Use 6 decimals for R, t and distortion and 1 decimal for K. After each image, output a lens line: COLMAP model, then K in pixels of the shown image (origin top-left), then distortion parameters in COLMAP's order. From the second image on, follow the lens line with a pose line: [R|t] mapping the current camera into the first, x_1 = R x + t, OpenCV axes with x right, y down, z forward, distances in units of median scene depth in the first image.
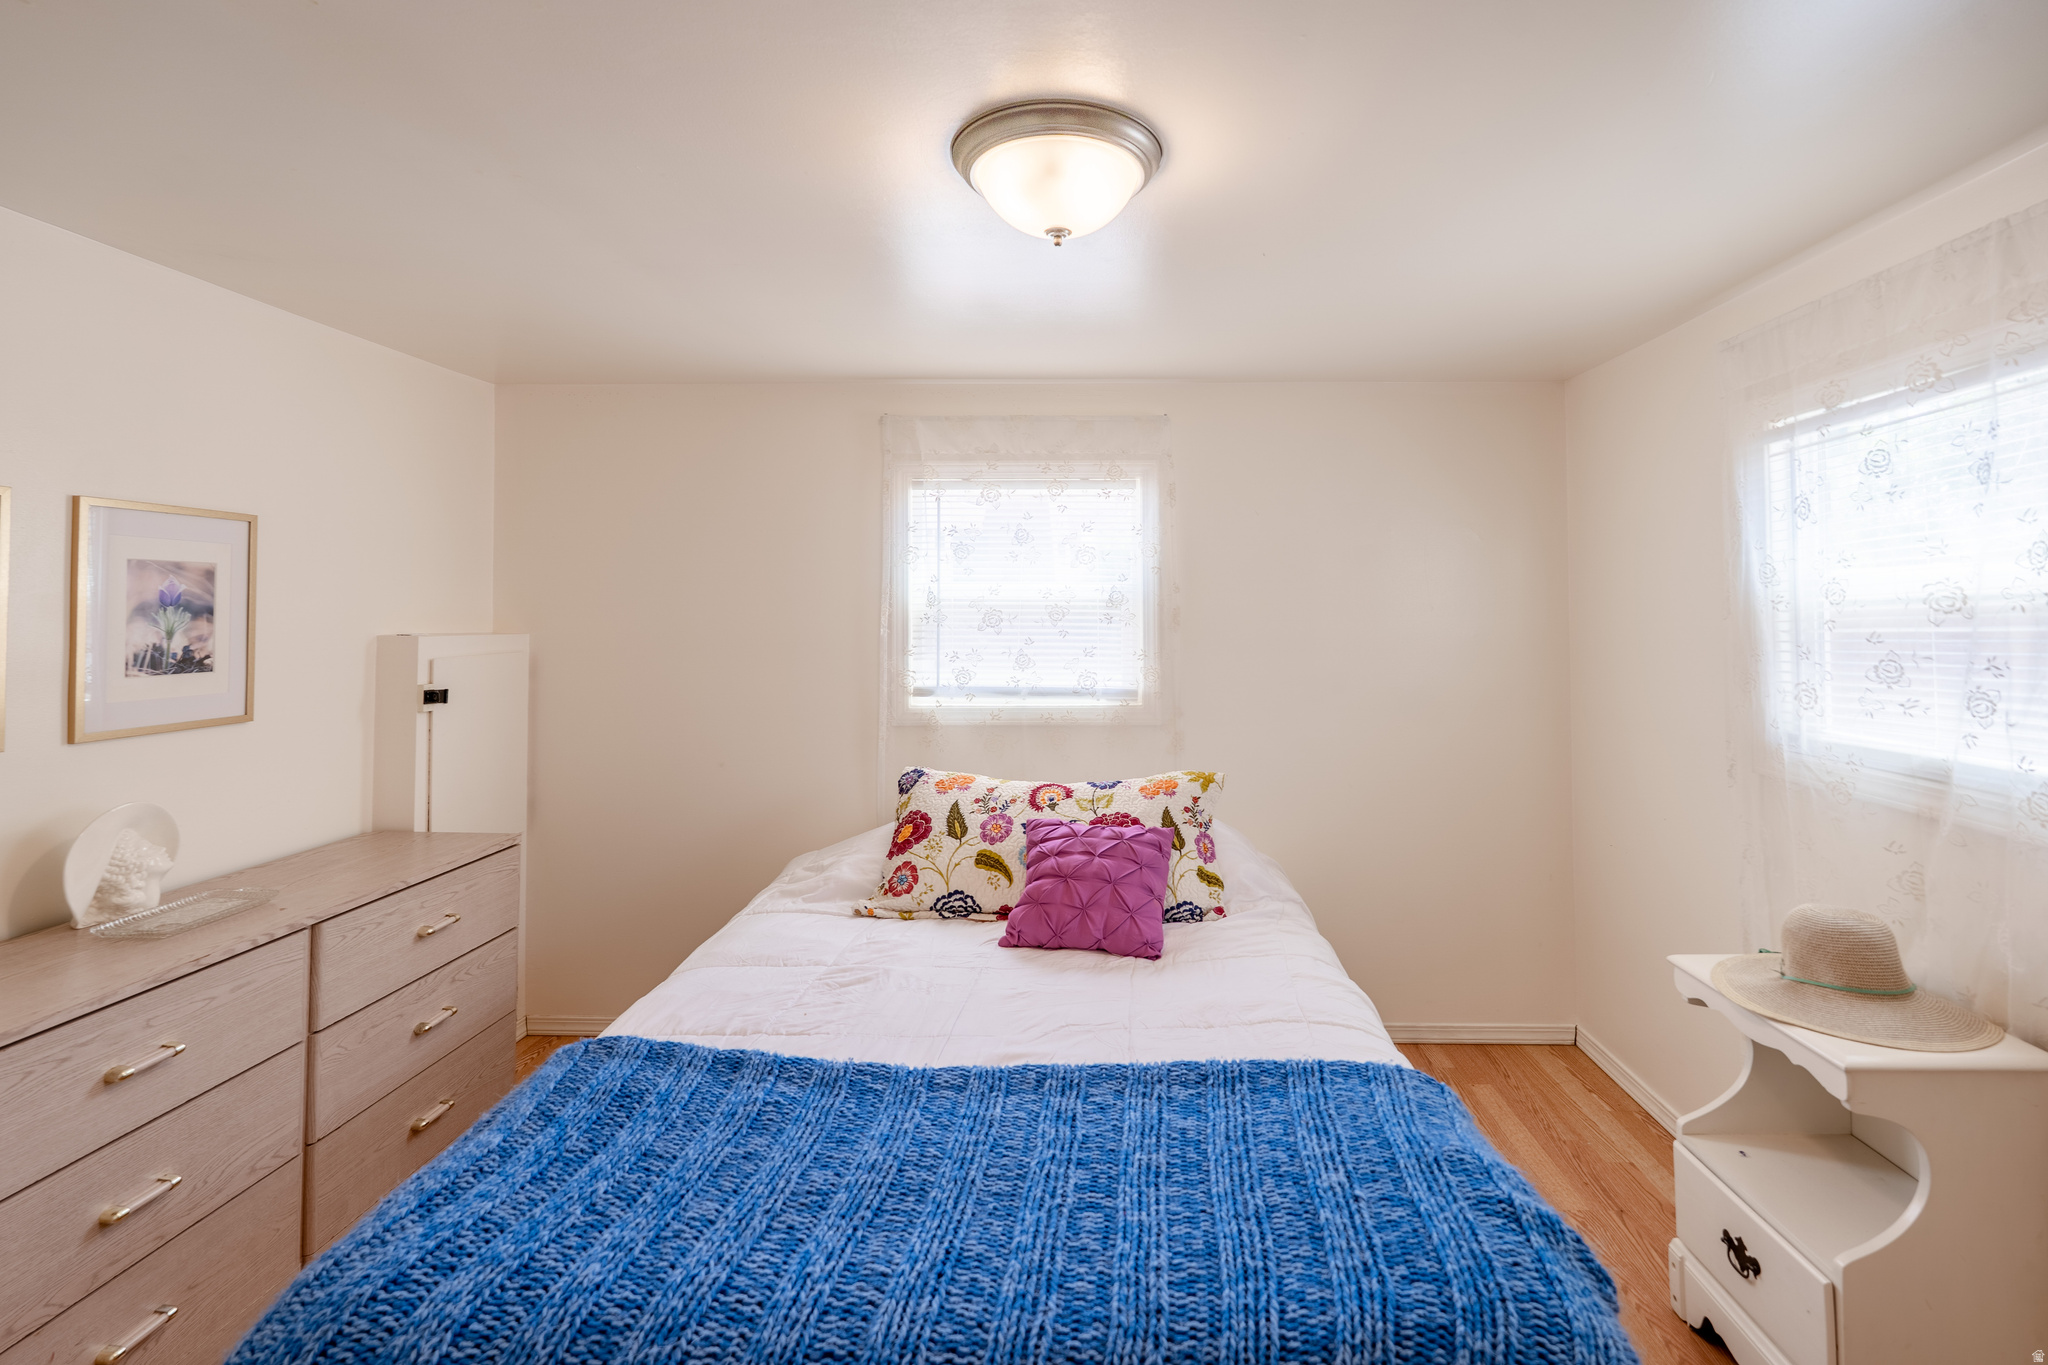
lens RADIAL K [[926.2, 0, 1084.4], [0, 926.2, 601.0], [0, 0, 1]] dist [-0.000909, 0.000098]
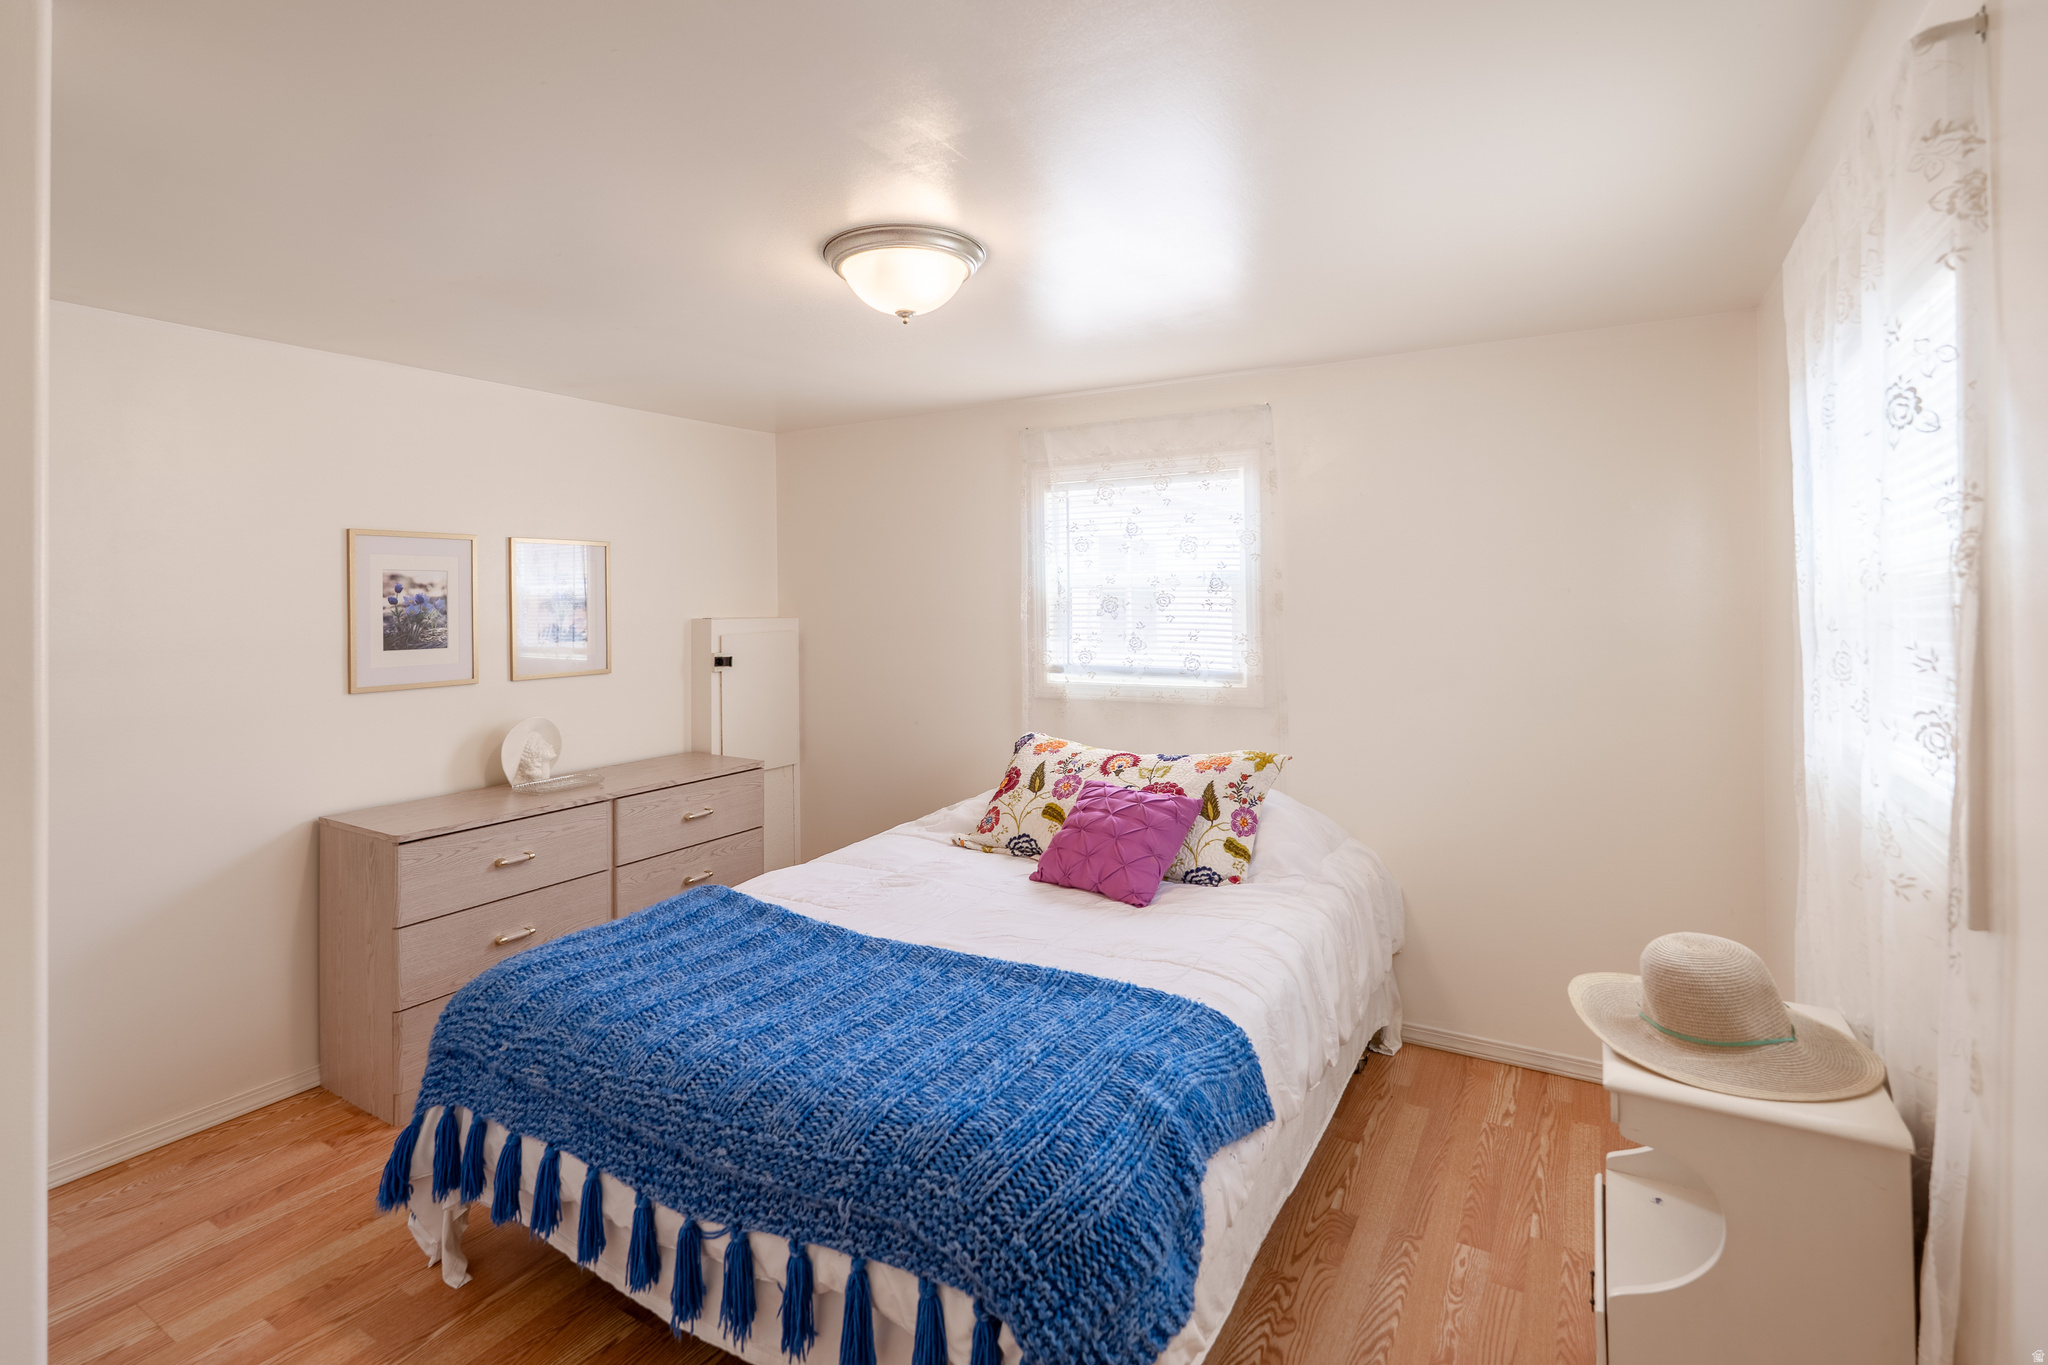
lens RADIAL K [[958.5, 0, 1014.9], [0, 958.5, 614.0], [0, 0, 1]] dist [-0.000839, -0.000010]
pose [[0.869858, -0.000617, -0.493303, 0.439057], [0.015656, 0.999530, 0.026358, -0.002390], [0.493055, -0.030651, 0.869458, -0.065654]]
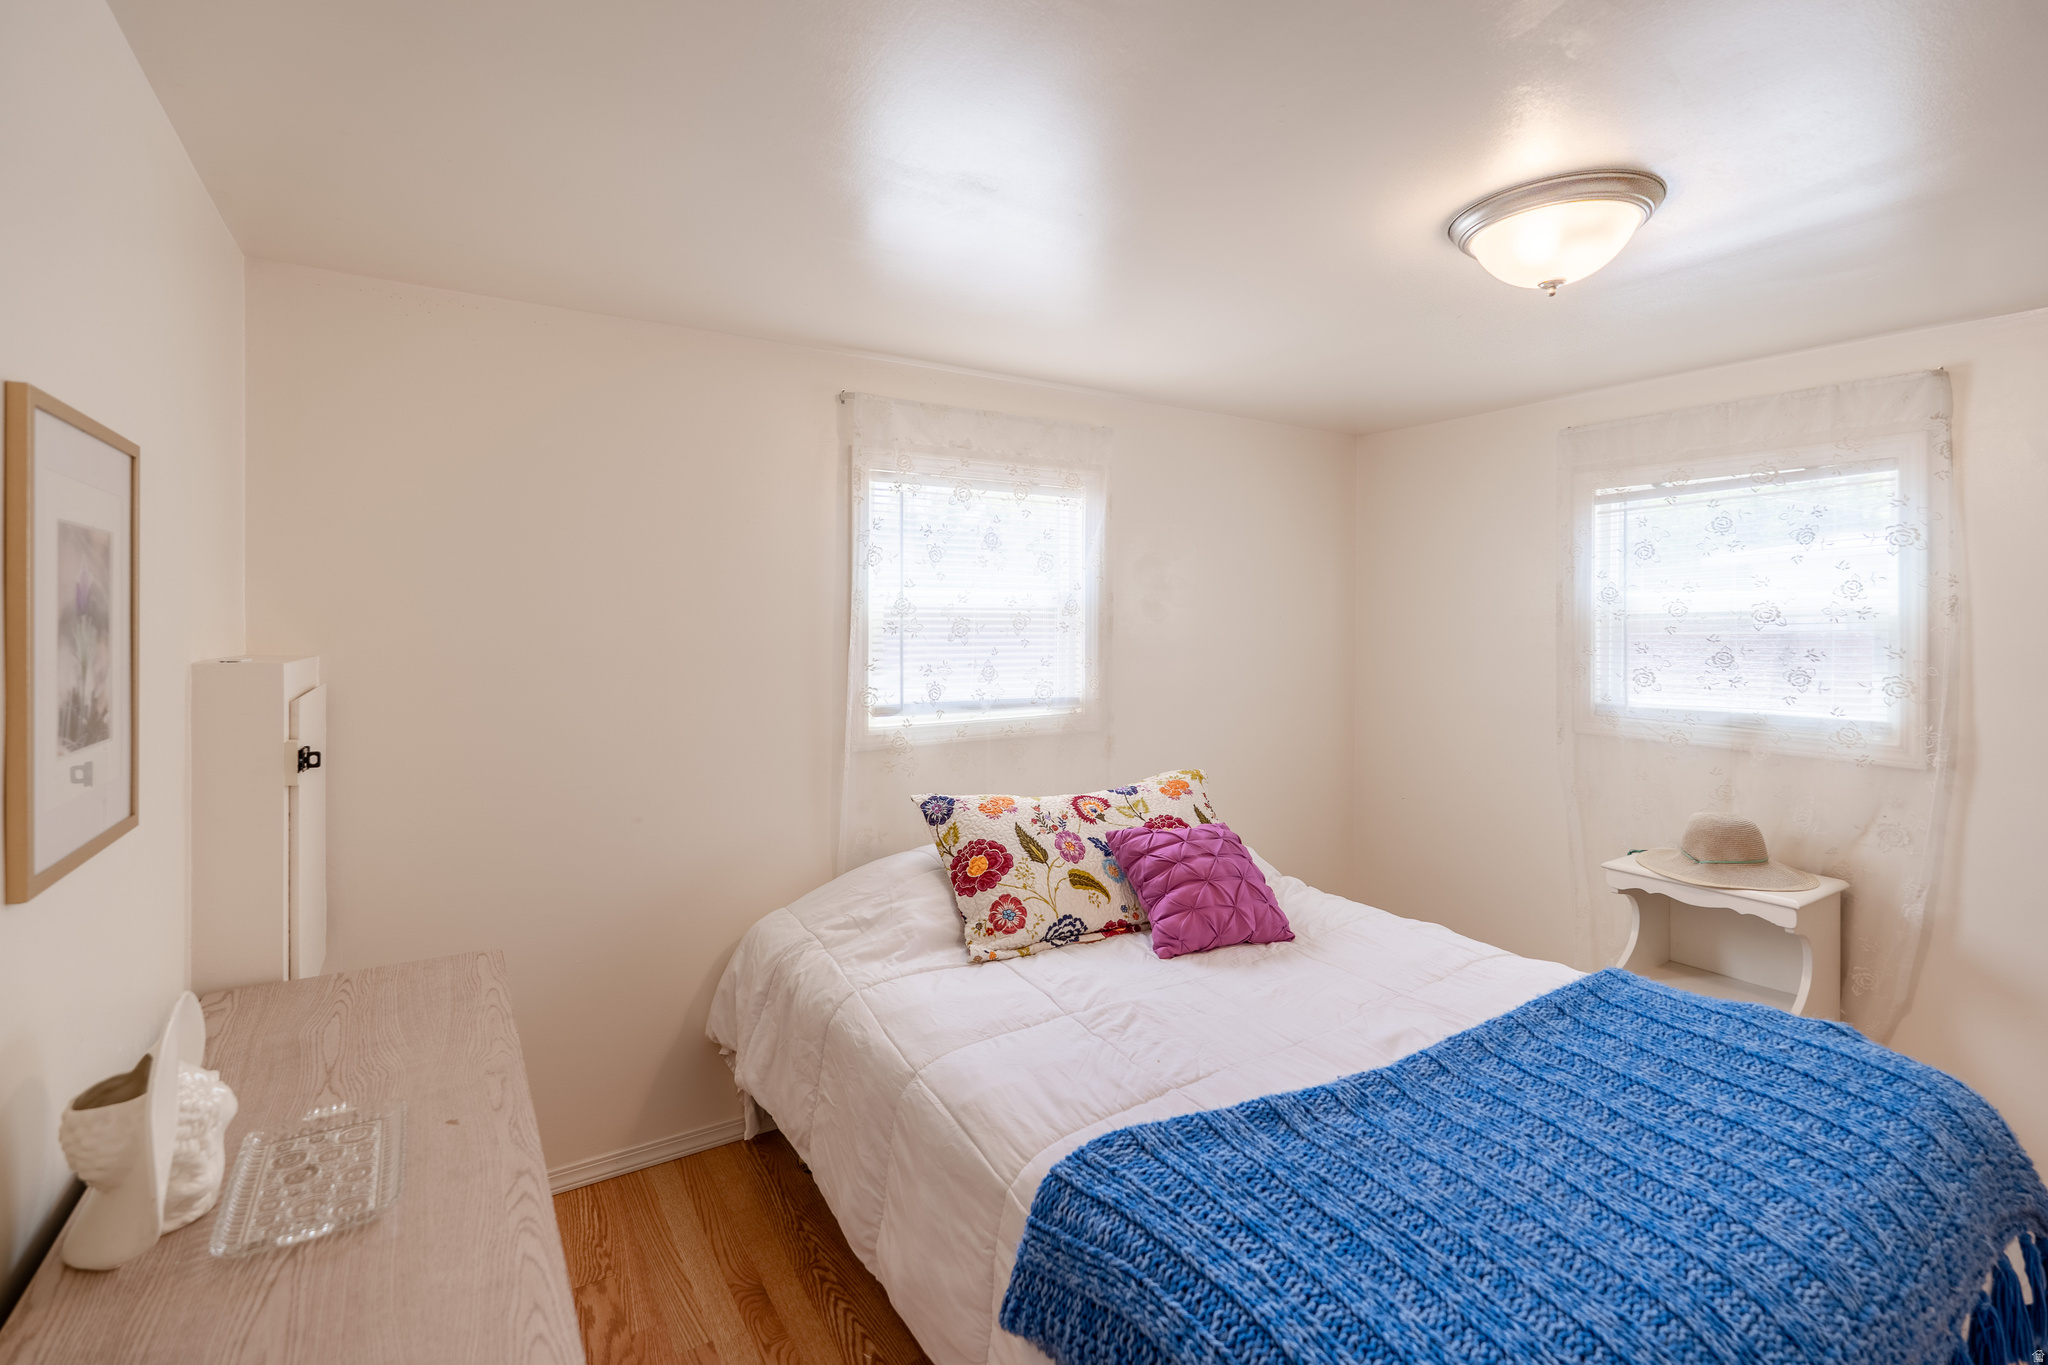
lens RADIAL K [[926.4, 0, 1017.2], [0, 926.4, 628.3], [0, 0, 1]] dist [0.000295, 0.000015]
pose [[0.837564, -0.005376, 0.546312, -0.665144], [-0.007259, 0.999754, 0.020966, -0.000591], [-0.546291, -0.021526, 0.837319, 0.229105]]
